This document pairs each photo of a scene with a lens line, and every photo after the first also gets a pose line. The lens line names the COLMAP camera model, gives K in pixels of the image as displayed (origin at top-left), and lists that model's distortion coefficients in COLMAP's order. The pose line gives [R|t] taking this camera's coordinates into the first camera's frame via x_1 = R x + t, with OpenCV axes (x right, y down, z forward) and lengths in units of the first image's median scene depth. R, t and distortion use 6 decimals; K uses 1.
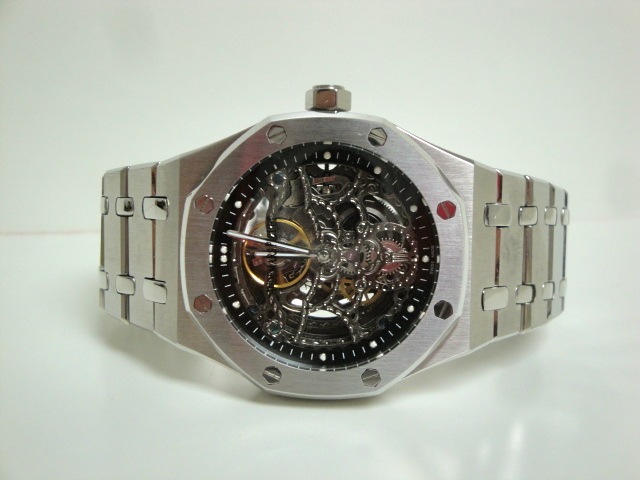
lens RADIAL K [[849.9, 0, 320.0], [0, 849.9, 240.0], [0, 0, 1]] dist [-0.003579, -0.006346]
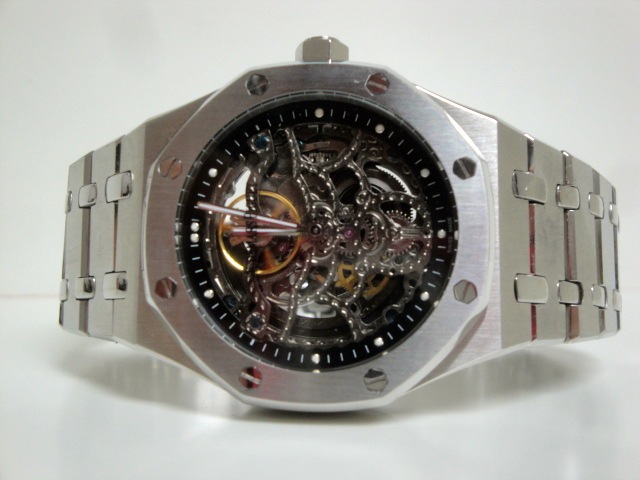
lens RADIAL K [[849.9, 0, 320.0], [0, 849.9, 240.0], [0, 0, 1]] dist [-0.003579, -0.006346]
pose [[0.998602, -0.014151, -0.050936, 0.049591], [0.004716, 0.983510, -0.180790, 0.172660], [0.052654, 0.180297, 0.982202, 0.199145]]
